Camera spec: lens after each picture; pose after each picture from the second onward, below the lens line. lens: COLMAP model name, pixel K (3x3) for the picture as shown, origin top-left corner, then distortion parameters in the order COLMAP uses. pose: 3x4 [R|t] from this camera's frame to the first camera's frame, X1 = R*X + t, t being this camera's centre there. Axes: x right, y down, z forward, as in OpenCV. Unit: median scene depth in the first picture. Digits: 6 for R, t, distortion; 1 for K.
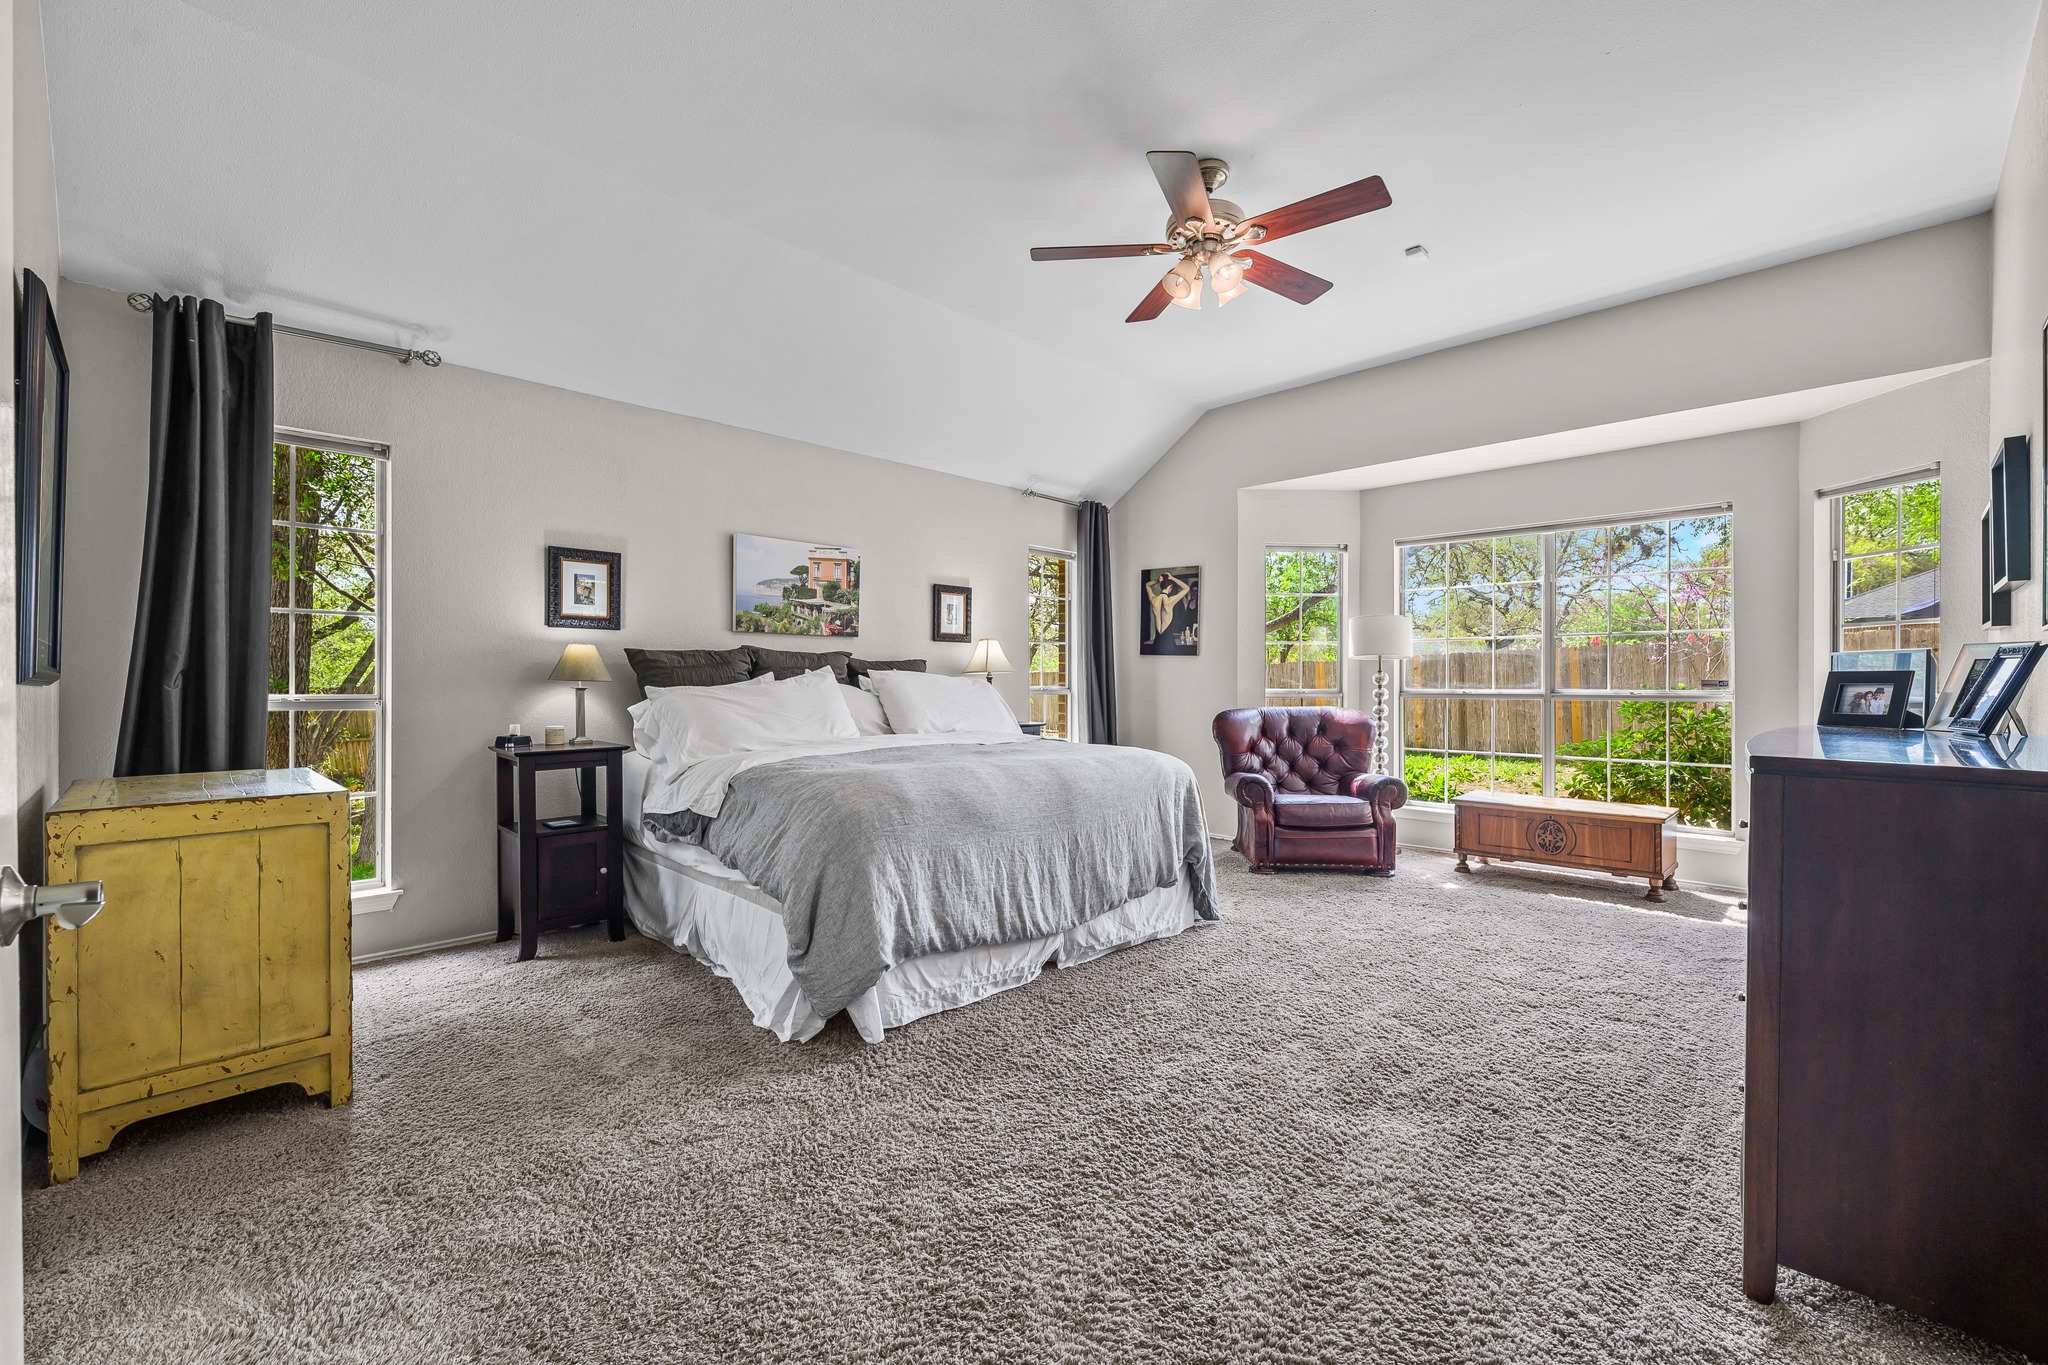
lens RADIAL K [[826.3, 0, 1031.6], [0, 826.3, 687.8], [0, 0, 1]] dist [0.000052, -0.000148]
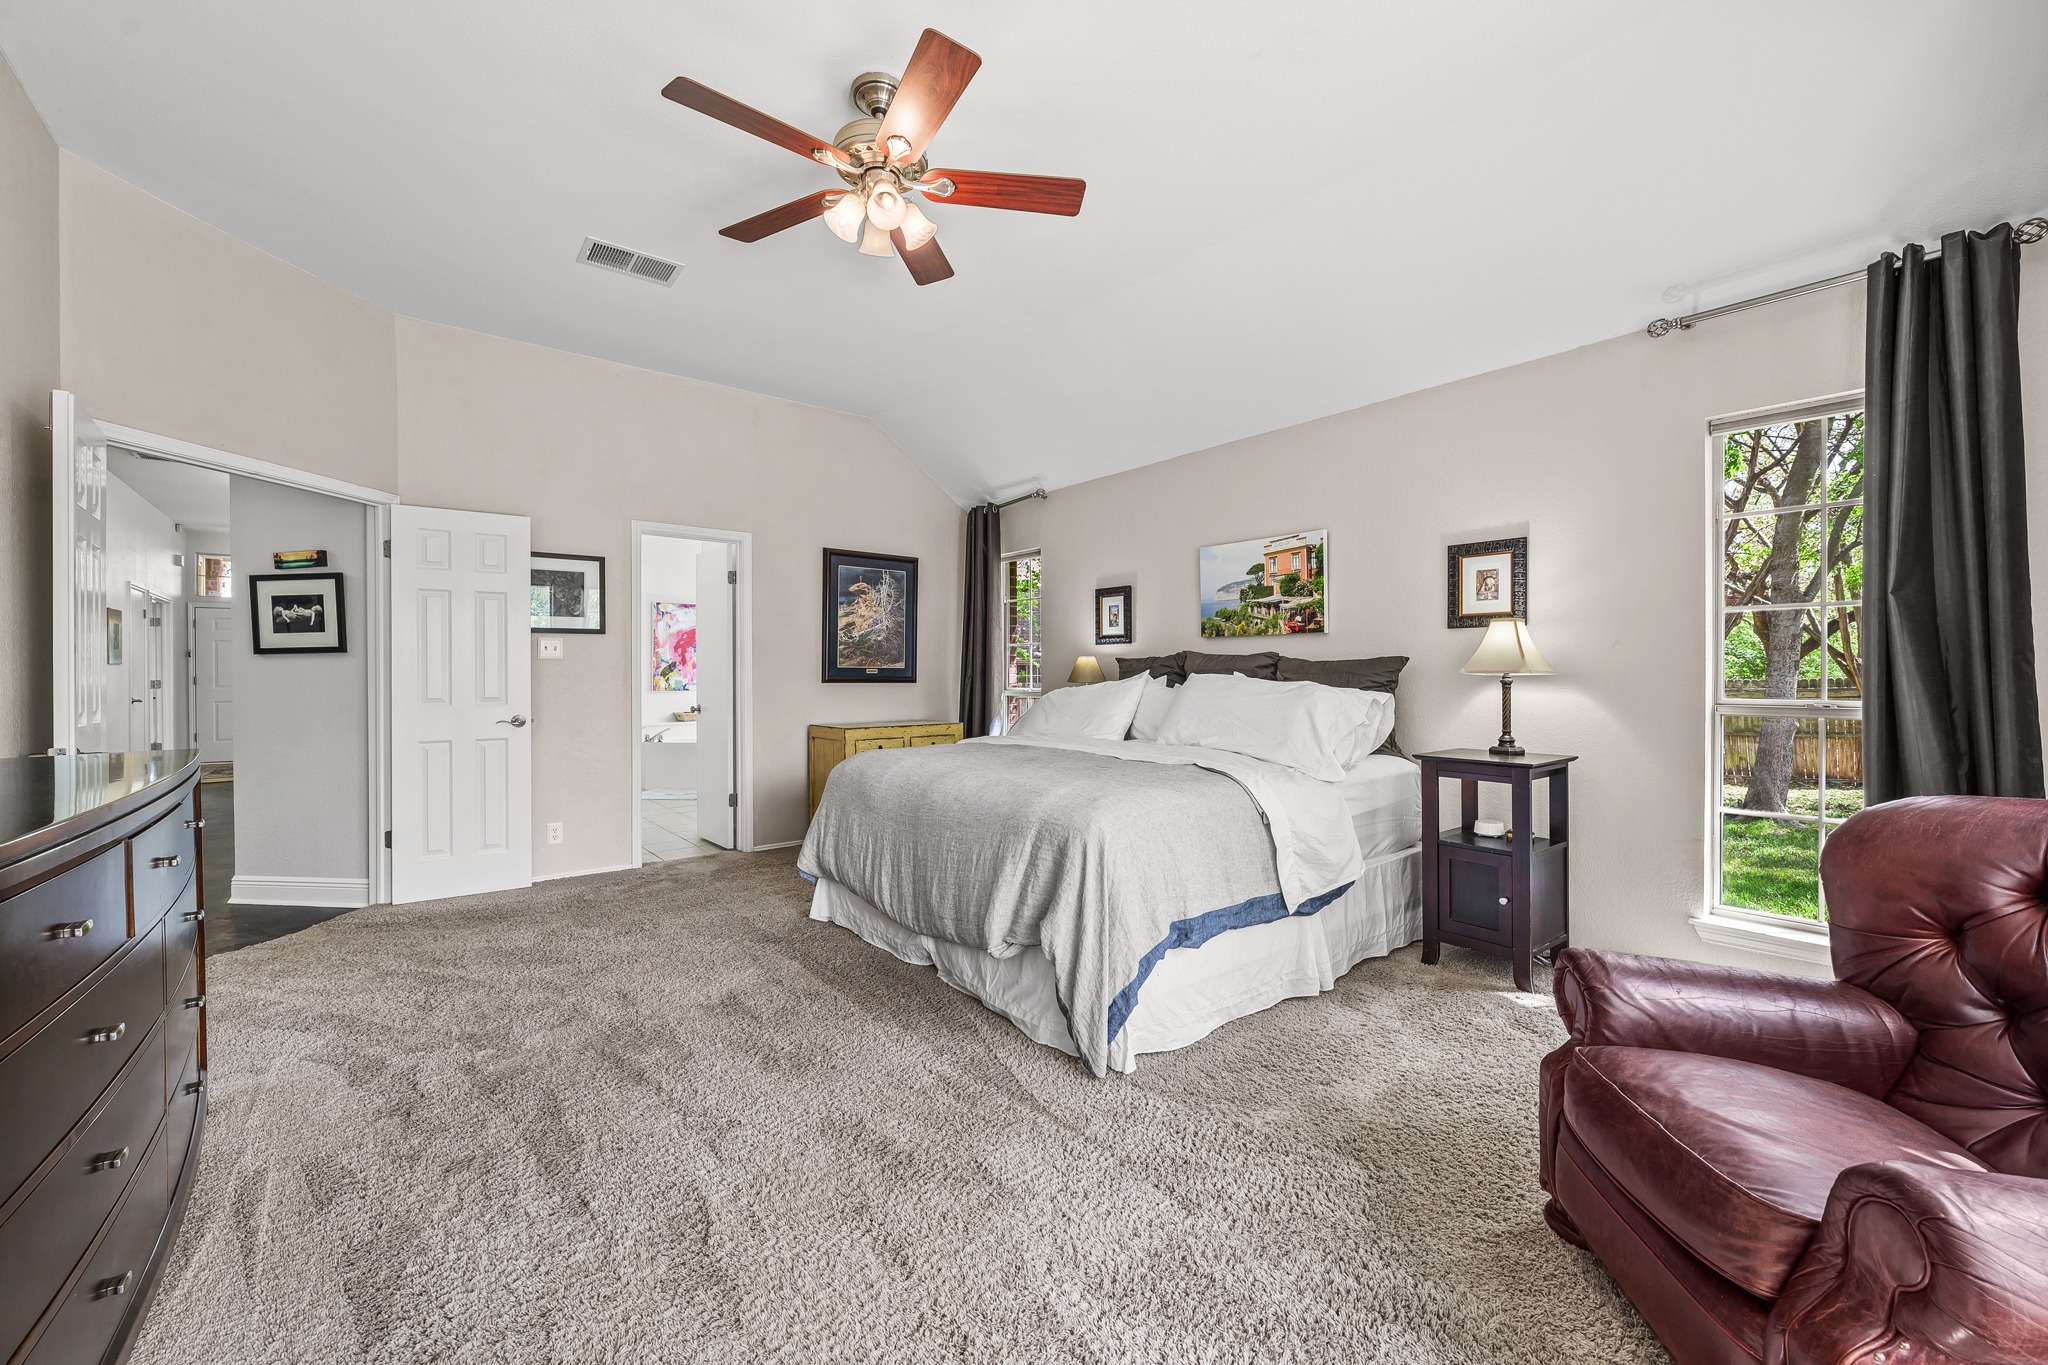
lens RADIAL K [[810.5, 0, 1024.0], [0, 810.5, 682.5], [0, 0, 1]] dist [-0.000692, -0.000293]
pose [[-0.100953, 0.016242, -0.994759, 0.681981], [-0.001859, 0.999862, 0.016514, -0.024464], [0.994889, 0.003517, -0.100909, 0.813896]]
